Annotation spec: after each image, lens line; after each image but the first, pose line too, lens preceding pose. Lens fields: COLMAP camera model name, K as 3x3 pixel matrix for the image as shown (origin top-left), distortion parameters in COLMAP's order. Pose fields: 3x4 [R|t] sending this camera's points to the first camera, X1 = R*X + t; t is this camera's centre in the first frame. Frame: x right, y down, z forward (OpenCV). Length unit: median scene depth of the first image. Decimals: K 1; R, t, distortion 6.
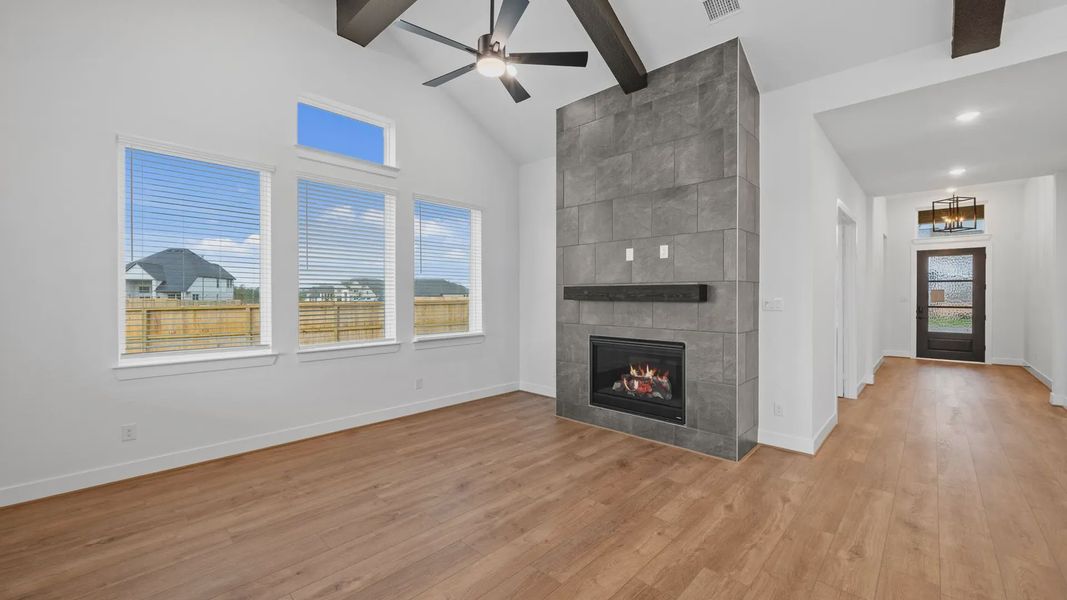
lens RADIAL K [[419.6, 0, 535.2], [0, 419.6, 298.9], [0, 0, 1]] dist [0.000579, -0.000037]
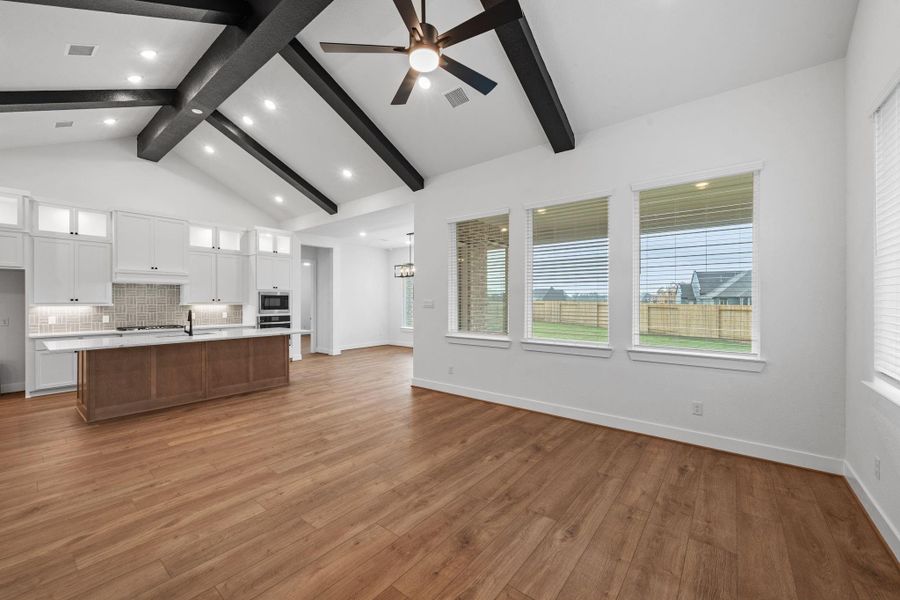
lens RADIAL K [[354.7, 0, 450.0], [0, 354.7, 300.0], [0, 0, 1]] dist [0.000561, 0.000018]
pose [[-0.996630, -0.001117, -0.082015, -0.070051], [-0.001580, 0.999983, 0.005585, -0.008637], [0.082008, 0.005695, -0.996615, 1.328935]]
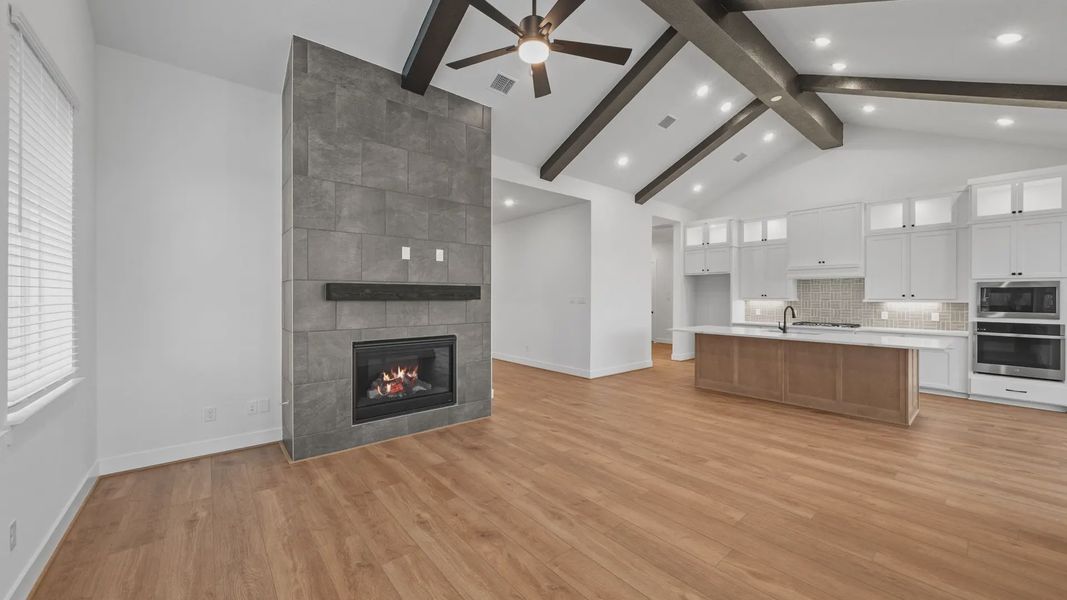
lens RADIAL K [[391.3, 0, 525.9], [0, 391.3, 297.6], [0, 0, 1]] dist [-0.000994, -0.000031]
pose [[0.124717, -0.005320, 0.992178, -0.714347], [0.005971, 0.999972, 0.004611, -0.004286], [-0.992174, 0.005349, 0.124745, 0.664564]]
